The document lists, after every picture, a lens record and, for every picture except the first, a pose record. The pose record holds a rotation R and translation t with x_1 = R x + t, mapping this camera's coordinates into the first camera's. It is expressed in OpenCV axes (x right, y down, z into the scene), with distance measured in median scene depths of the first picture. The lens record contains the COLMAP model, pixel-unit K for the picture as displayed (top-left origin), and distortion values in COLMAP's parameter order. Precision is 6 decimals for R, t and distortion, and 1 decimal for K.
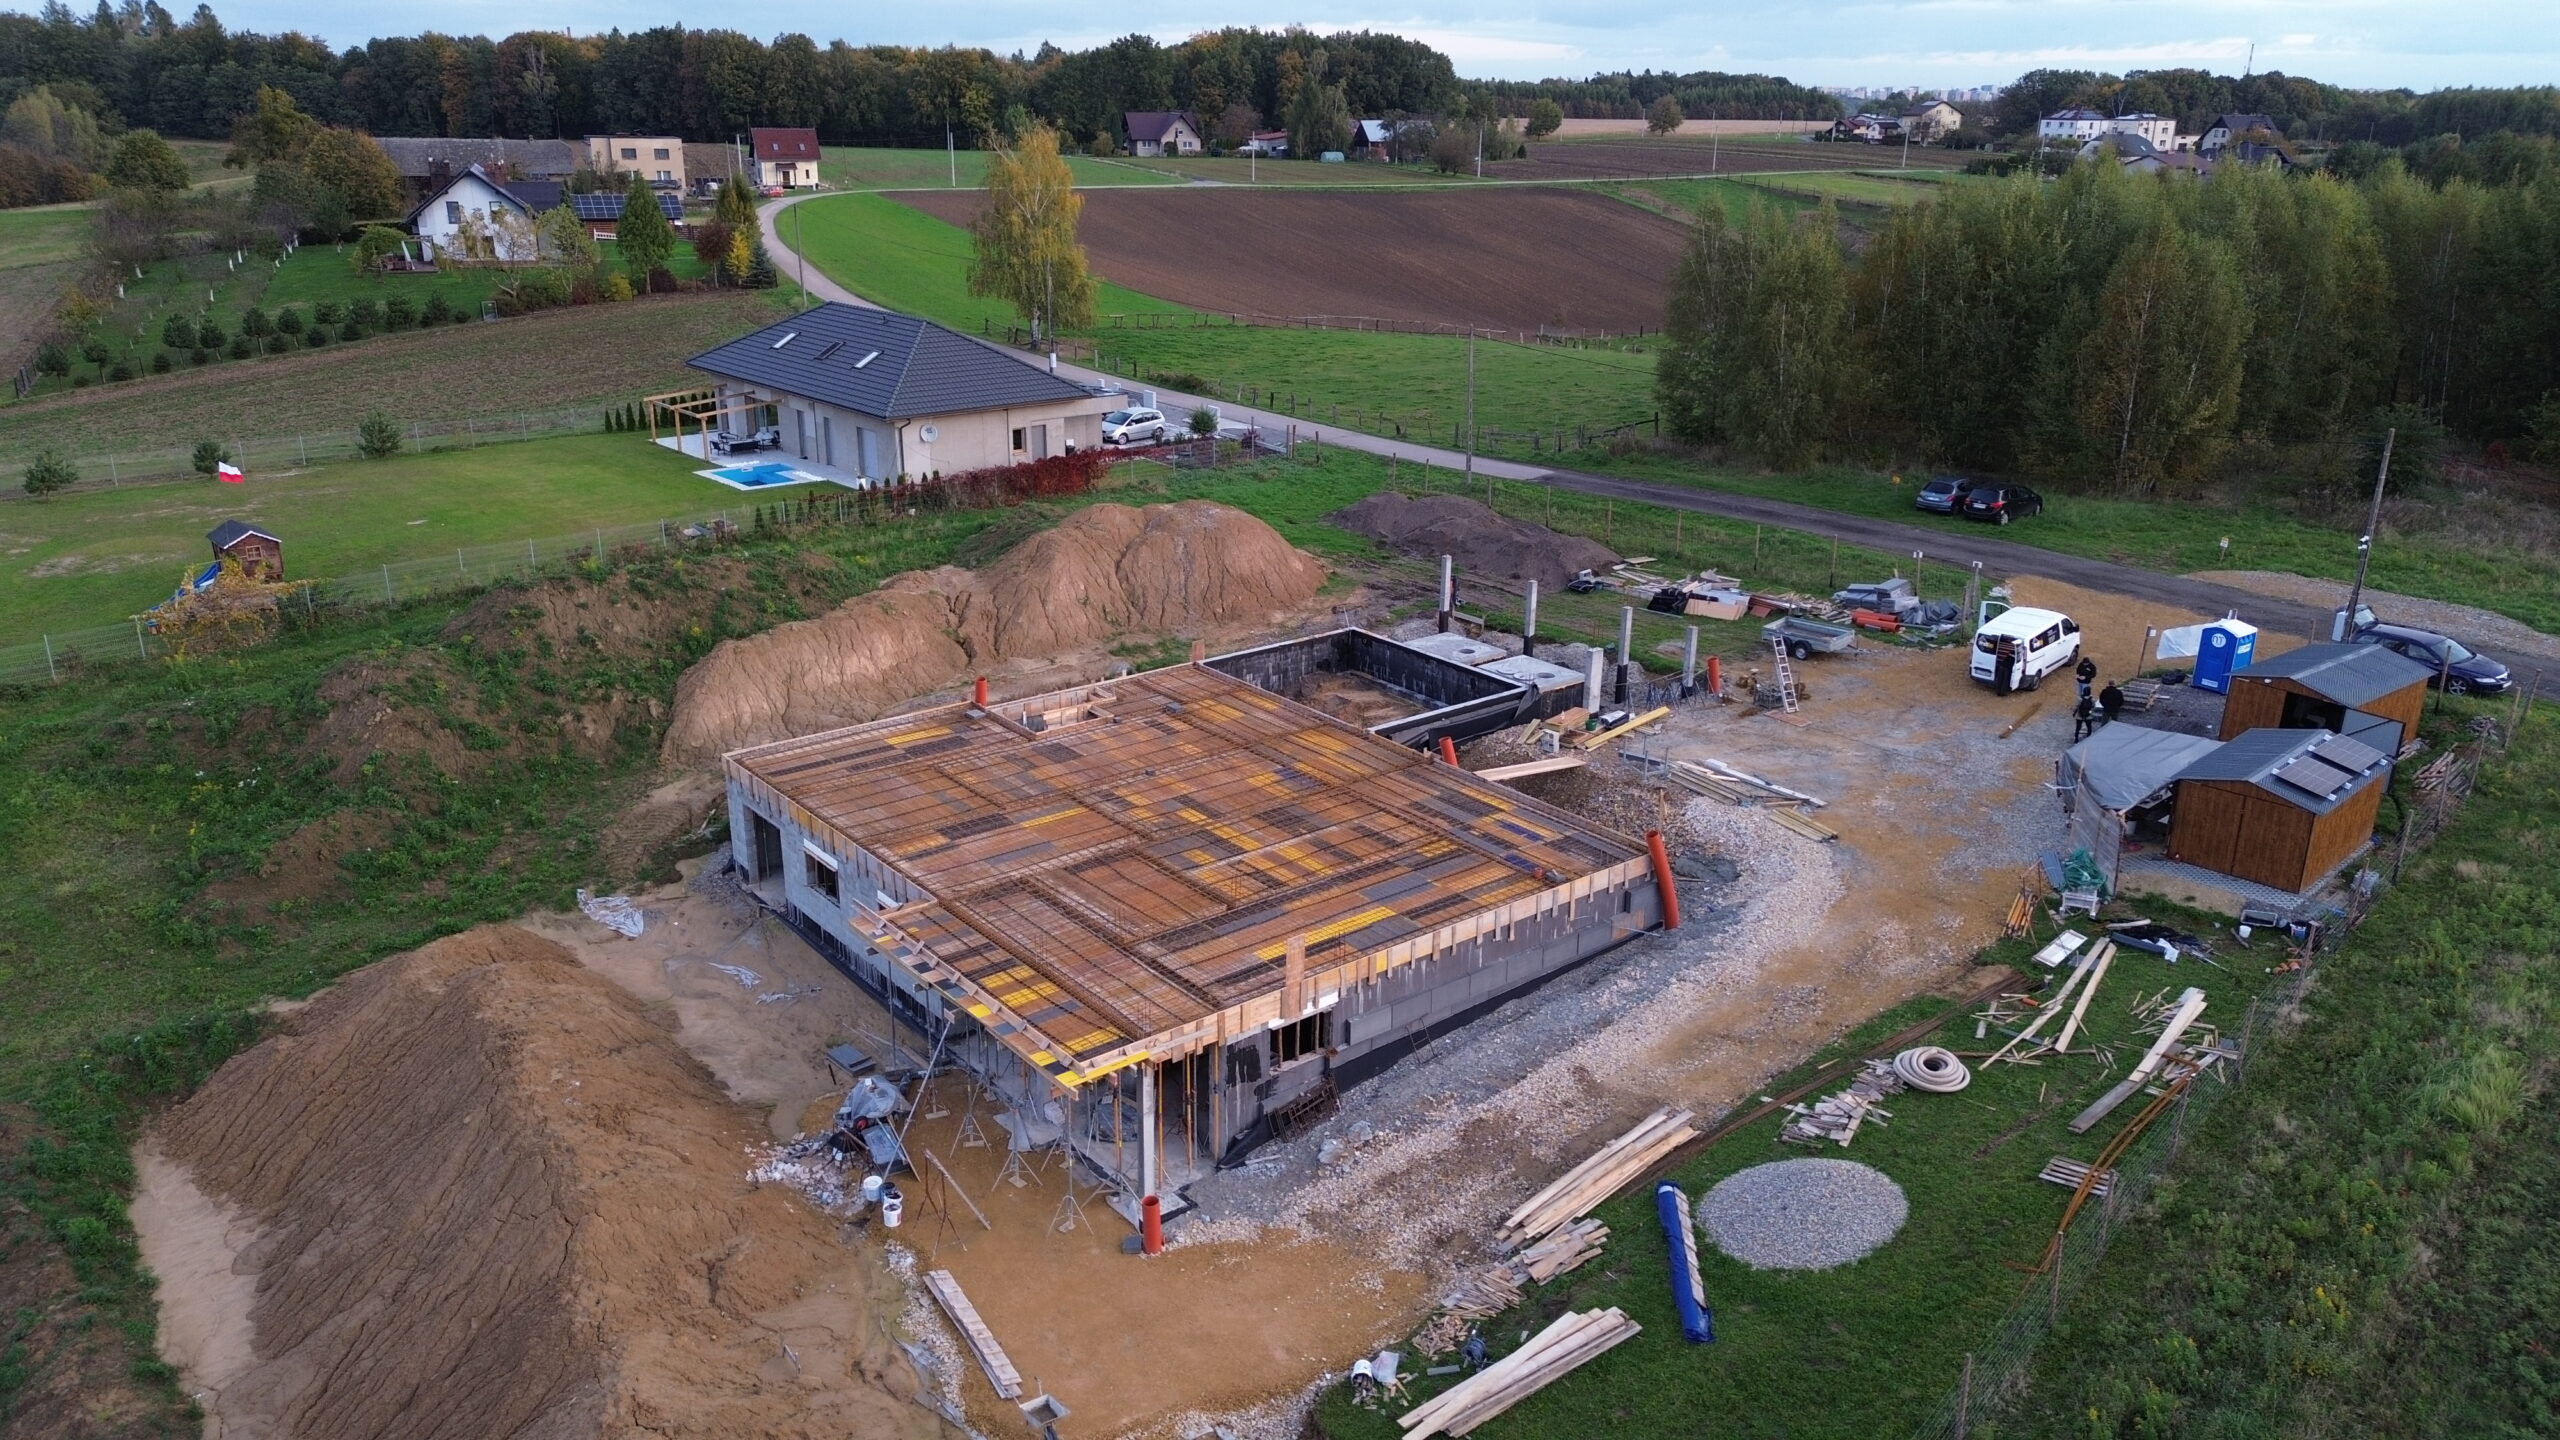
lens RADIAL K [[1813.0, 0, 1280.0], [0, 1813.0, 720.0], [0, 0, 1]] dist [0.062925, -0.045900]
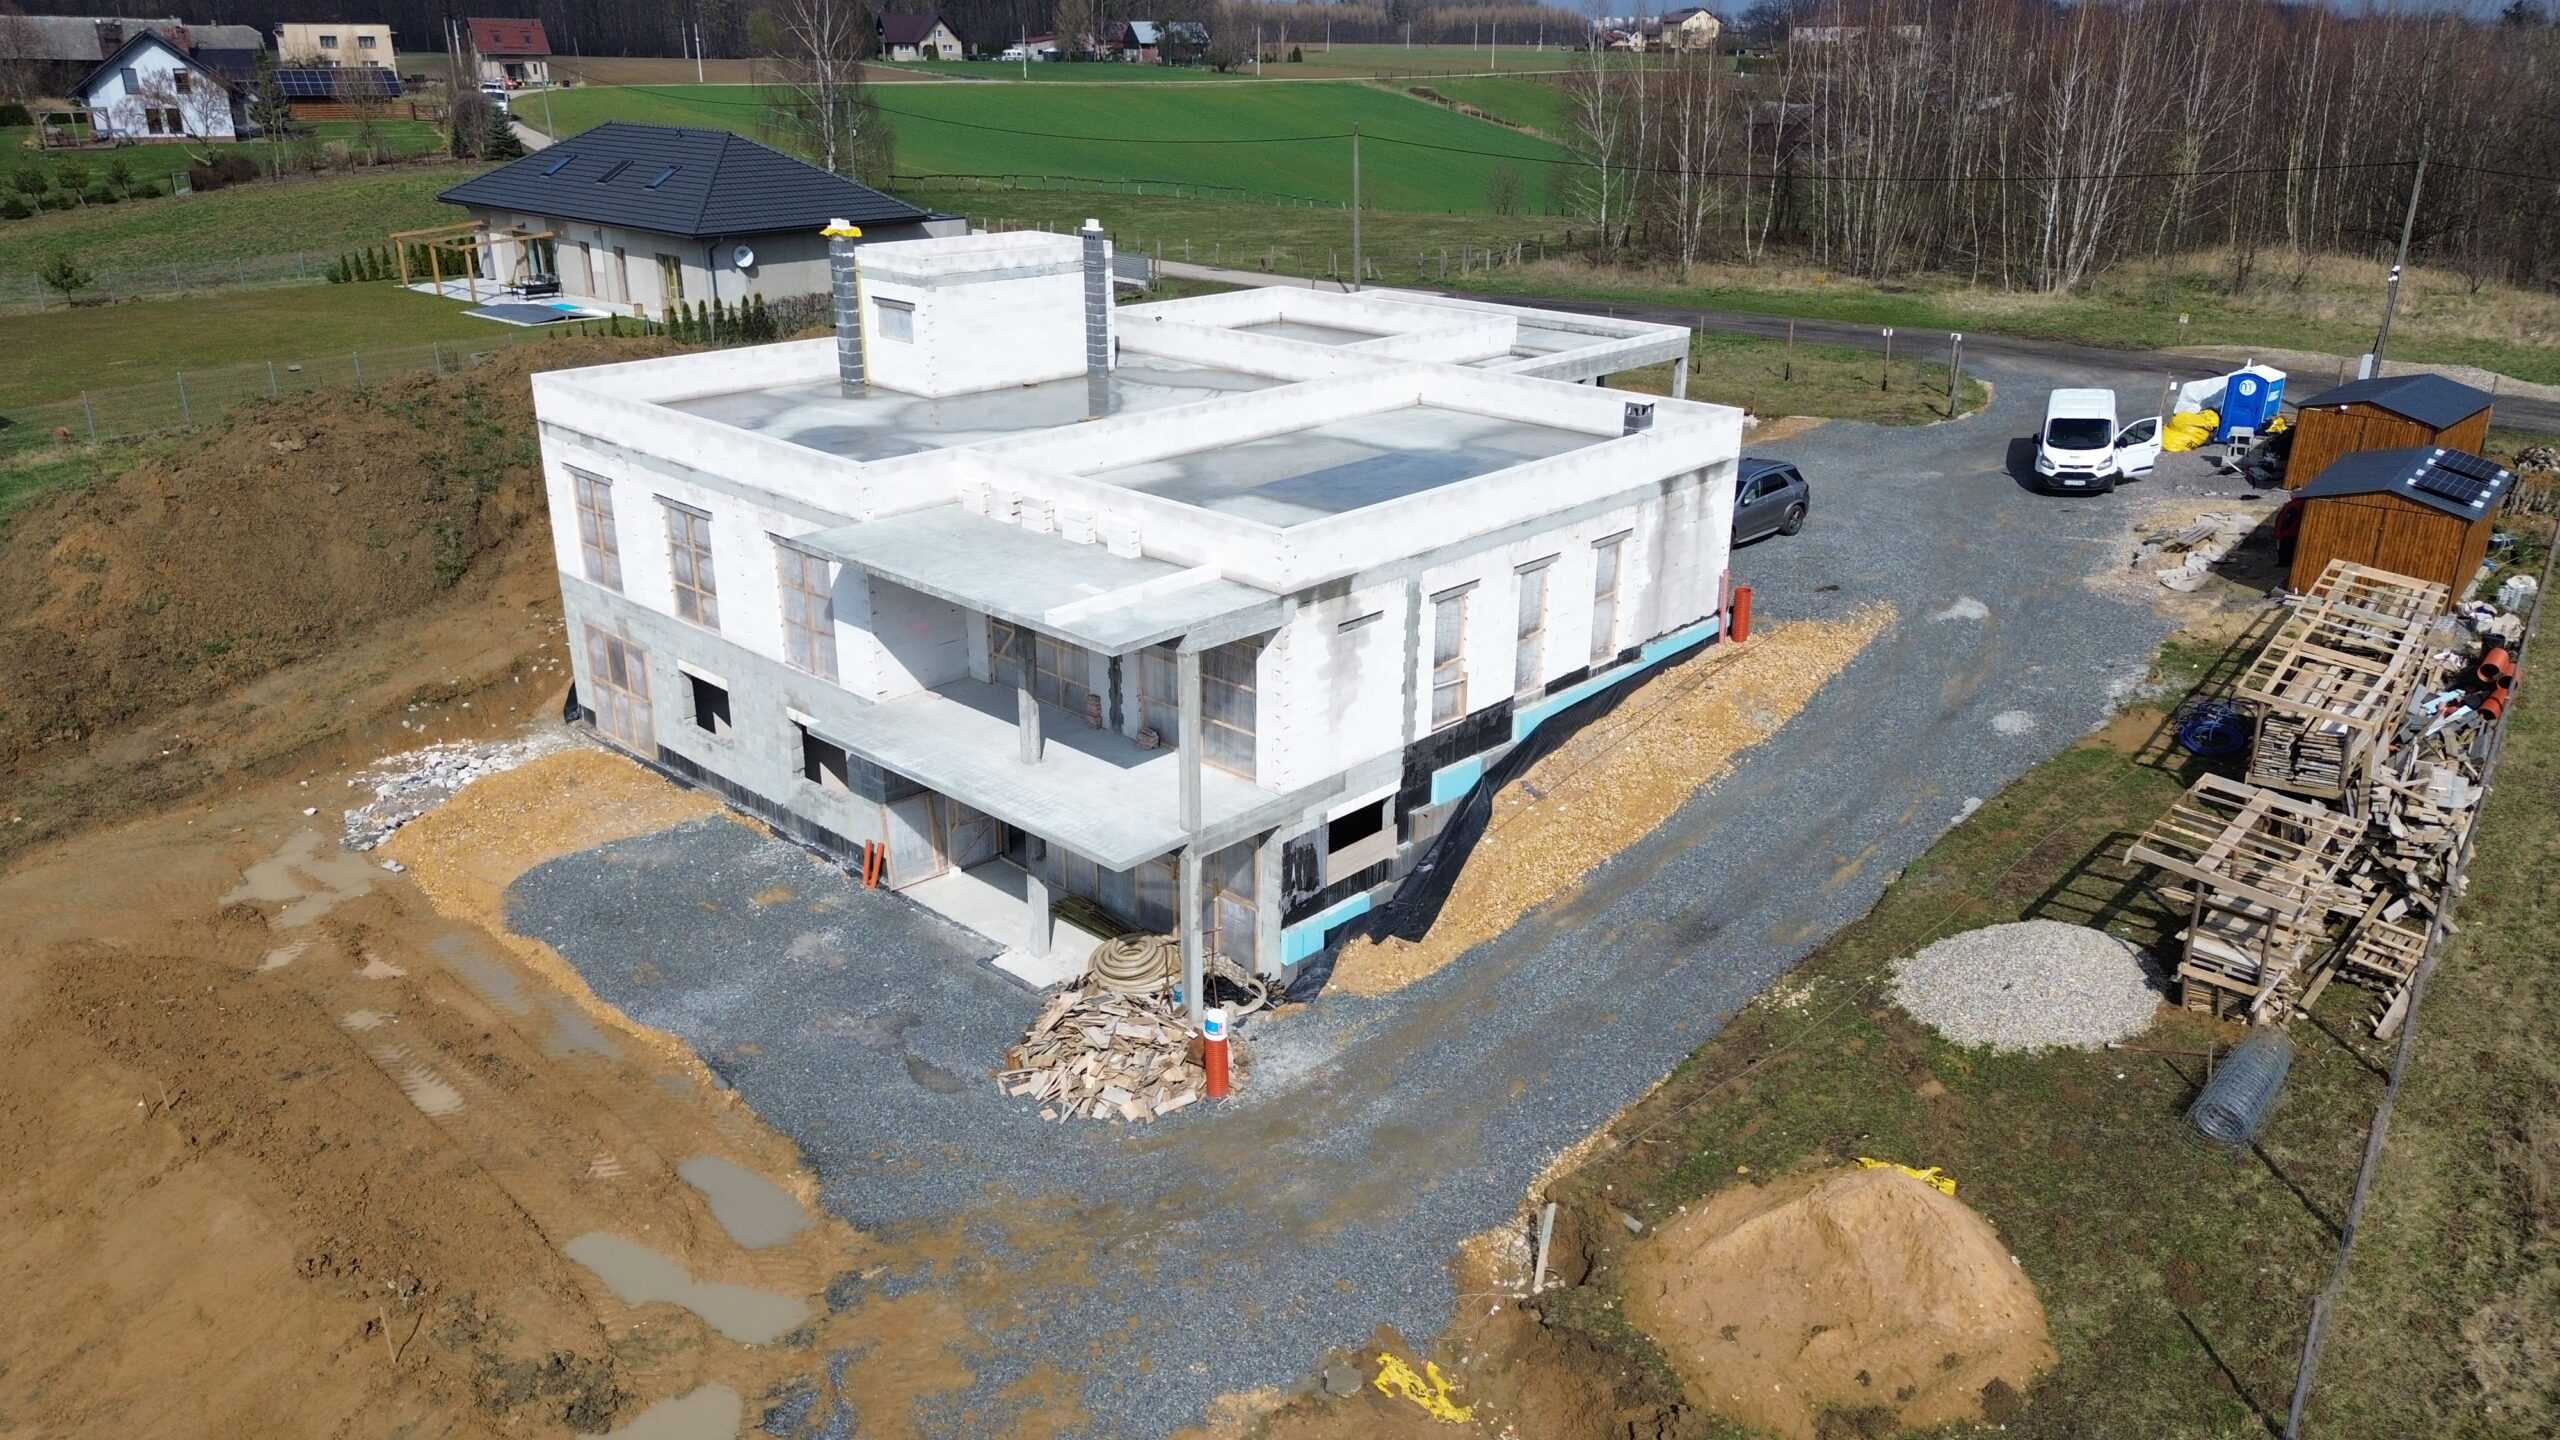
lens RADIAL K [[1813.0, 0, 1280.0], [0, 1813.0, 720.0], [0, 0, 1]] dist [0.062925, -0.045900]
pose [[0.991268, -0.051149, 0.121539, -0.082281], [0.047393, 0.998311, 0.033603, 0.065857], [-0.123052, -0.027550, 0.992018, 0.143357]]
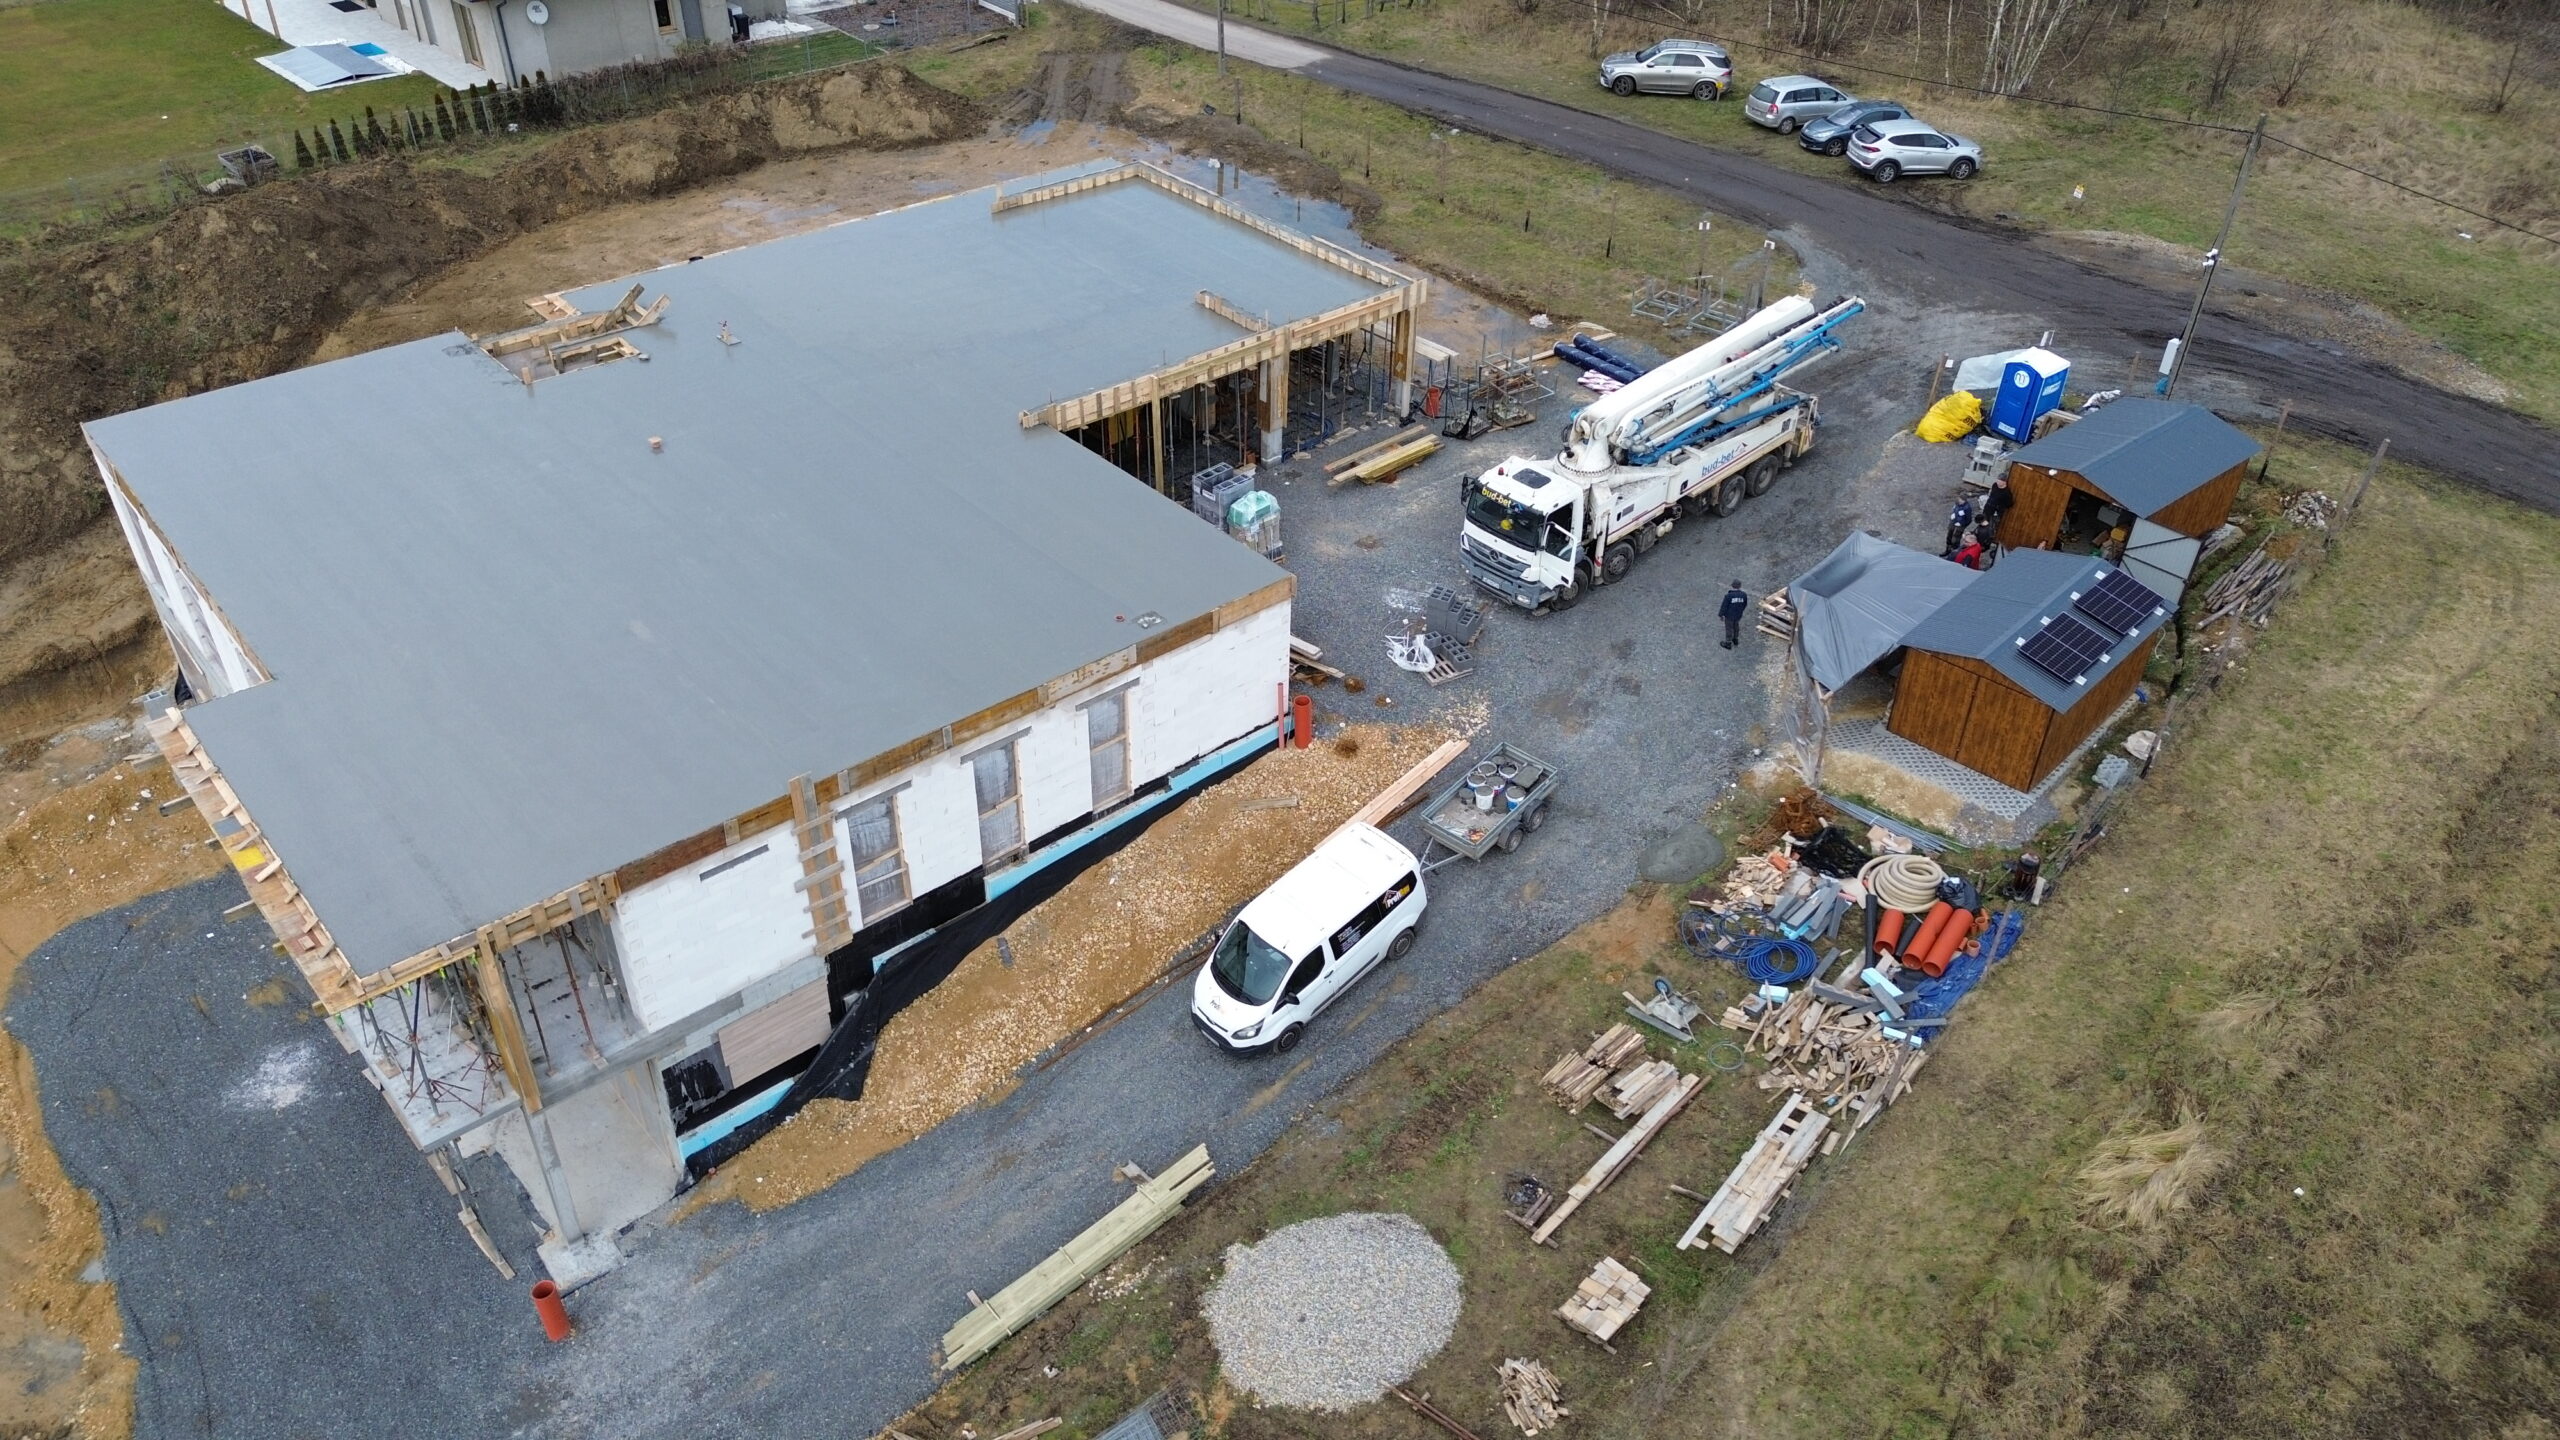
lens RADIAL K [[1821.1, 0, 1280.0], [0, 1821.1, 720.0], [0, 0, 1]] dist [0.027187, 0.001572]
pose [[0.999137, -0.016371, 0.038171, 0.141236], [0.004845, 0.958706, 0.284358, -0.127566], [-0.041250, -0.283928, 0.957958, 0.180138]]
